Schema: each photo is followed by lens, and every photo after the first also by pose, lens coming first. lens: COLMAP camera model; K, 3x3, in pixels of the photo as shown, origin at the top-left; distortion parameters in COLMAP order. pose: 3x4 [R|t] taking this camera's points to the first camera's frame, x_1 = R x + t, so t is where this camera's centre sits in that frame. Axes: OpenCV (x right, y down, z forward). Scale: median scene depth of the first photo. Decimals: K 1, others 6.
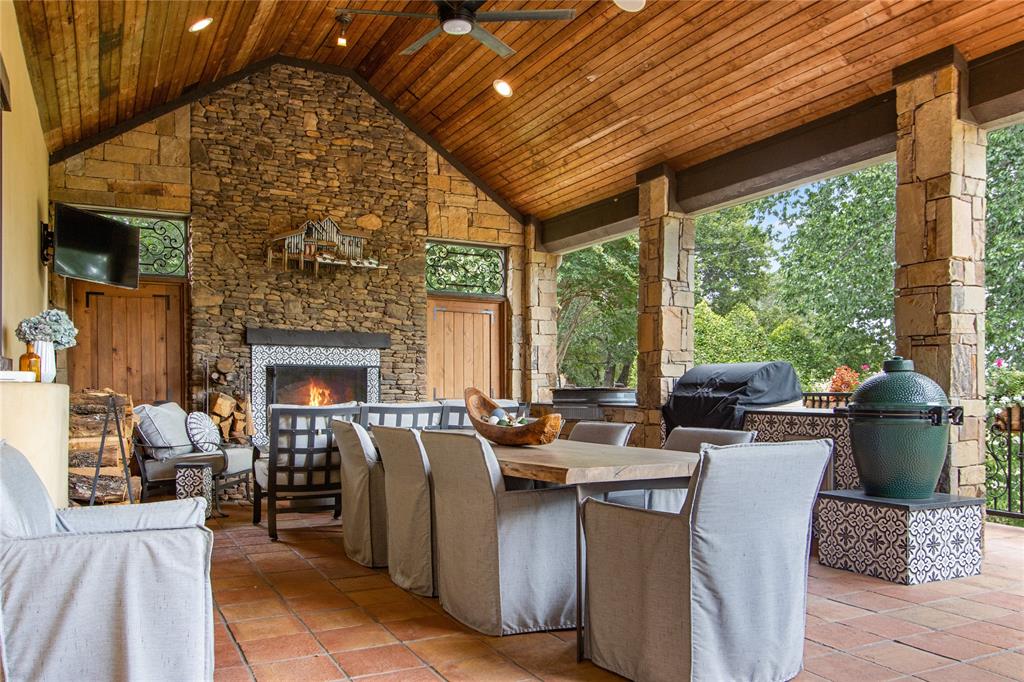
lens RADIAL K [[801.8, 0, 518.8], [0, 801.8, 391.7], [0, 0, 1]] dist [-0.006576, 0.007362]
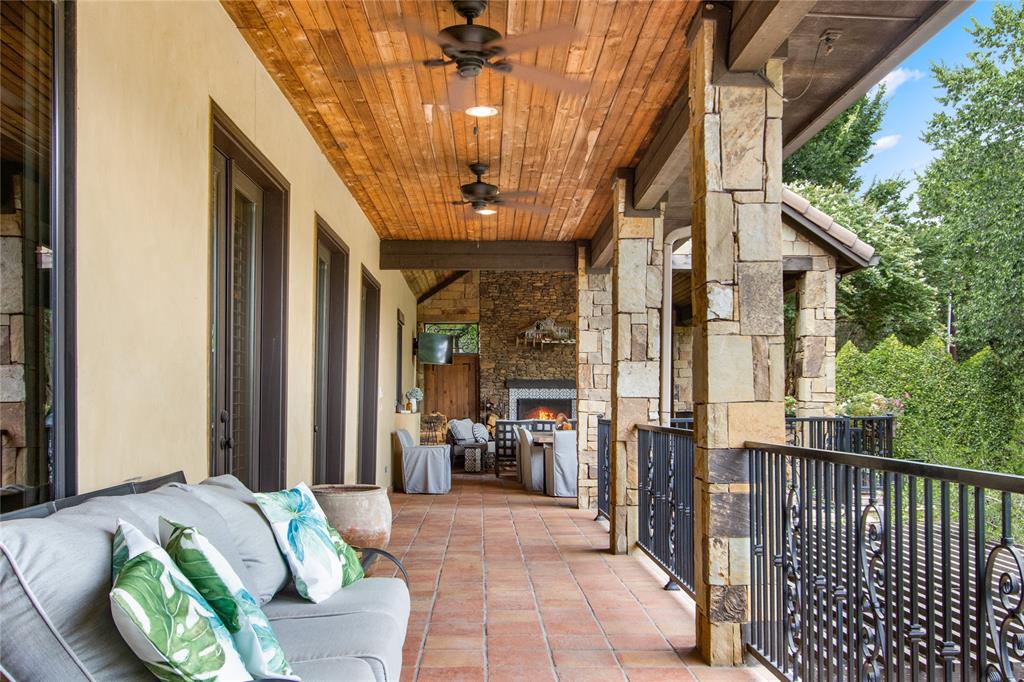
lens RADIAL K [[1067.1, 0, 512.2], [0, 1067.1, 343.2], [0, 0, 1]] dist [-0.012031, 0.000000]
pose [[0.900883, -0.026231, -0.433269, 0.789128], [0.001648, 0.998372, -0.057019, -0.021509], [0.434059, 0.050653, 0.899459, -1.305201]]
